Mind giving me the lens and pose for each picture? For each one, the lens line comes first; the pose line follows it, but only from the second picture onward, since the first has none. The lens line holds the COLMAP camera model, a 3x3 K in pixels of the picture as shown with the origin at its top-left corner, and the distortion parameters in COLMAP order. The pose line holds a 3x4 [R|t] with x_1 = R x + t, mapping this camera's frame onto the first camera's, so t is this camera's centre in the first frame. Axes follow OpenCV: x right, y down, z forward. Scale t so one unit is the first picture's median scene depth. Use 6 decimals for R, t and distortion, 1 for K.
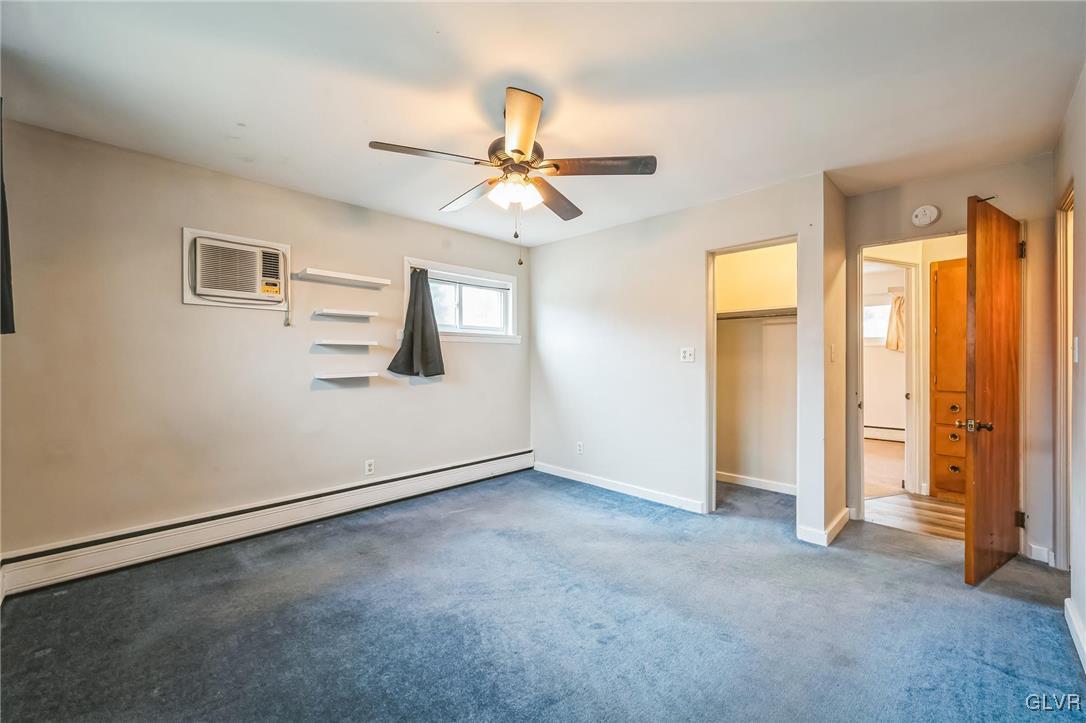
lens RADIAL K [[432.6, 0, 546.1], [0, 432.6, 362.3], [0, 0, 1]] dist [-0.000372, 0.000022]
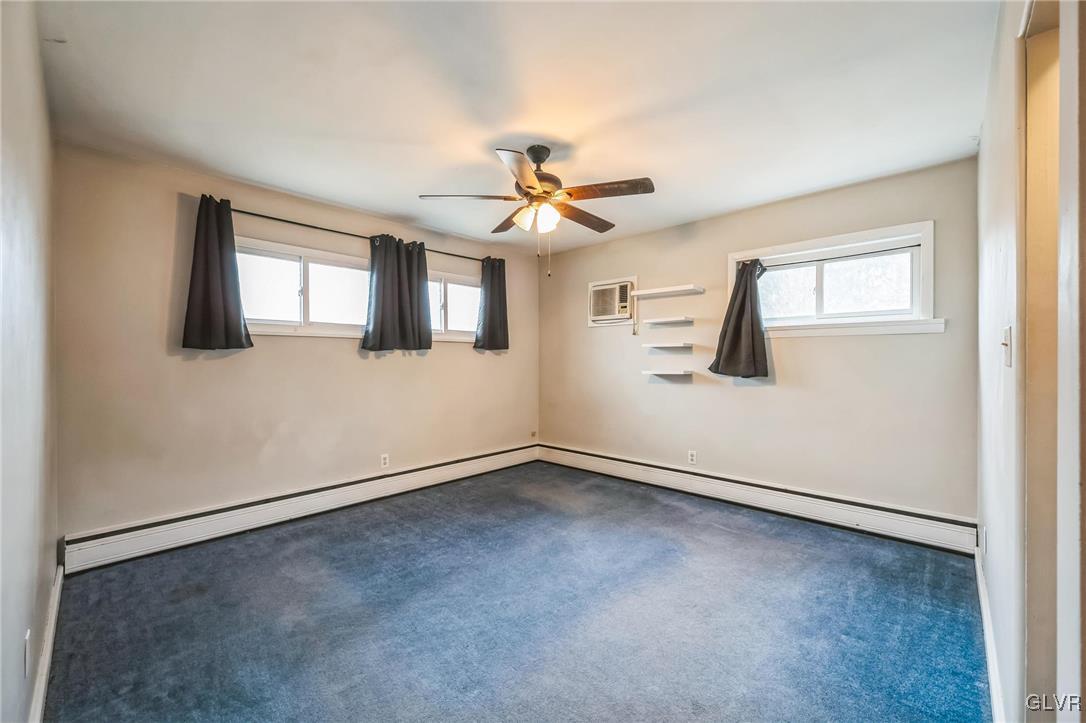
lens RADIAL K [[432.6, 0, 546.2], [0, 432.6, 358.4], [0, 0, 1]] dist [-0.000372, 0.000022]
pose [[0.034527, 0.004334, -0.999394, 0.693327], [-0.000391, 0.999991, 0.004323, -0.013560], [0.999404, 0.000242, 0.034528, 0.604619]]
